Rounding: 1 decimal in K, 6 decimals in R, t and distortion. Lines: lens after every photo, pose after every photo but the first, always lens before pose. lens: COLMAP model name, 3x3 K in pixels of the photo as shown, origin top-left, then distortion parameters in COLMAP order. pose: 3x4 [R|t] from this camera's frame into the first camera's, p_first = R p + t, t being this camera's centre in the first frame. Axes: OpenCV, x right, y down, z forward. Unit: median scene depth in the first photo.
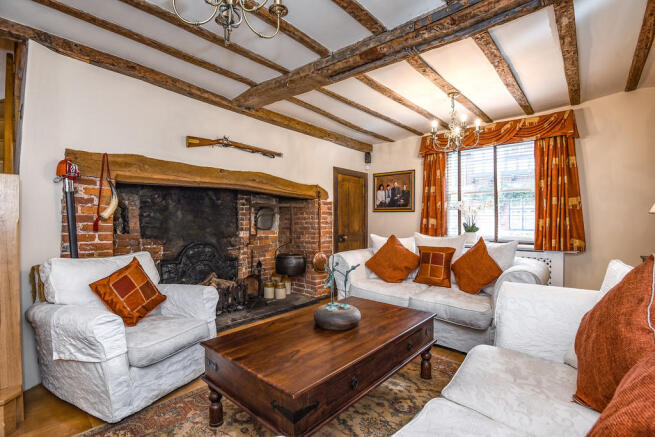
lens RADIAL K [[306.7, 0, 327.3], [0, 306.7, 220.7], [0, 0, 1]] dist [0.000250, 0.000329]
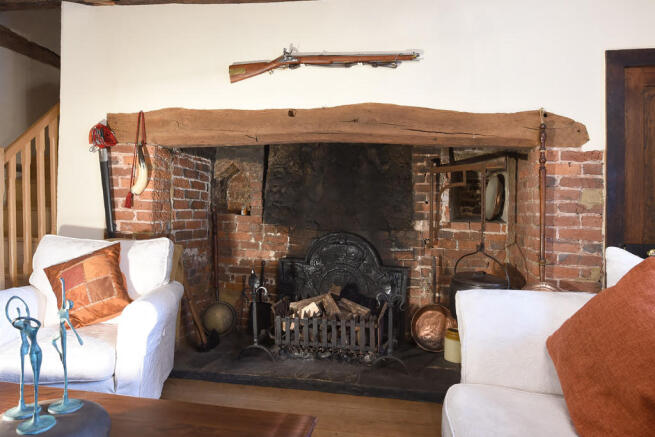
lens RADIAL K [[440.0, 0, 327.7], [0, 440.0, 212.5], [0, 0, 1]] dist [-0.026230, -0.000687]
pose [[0.514350, 0.030119, -0.857051, 0.322002], [-0.016859, 0.999545, 0.025009, 0.004494], [0.857414, 0.001586, 0.514624, 0.507344]]
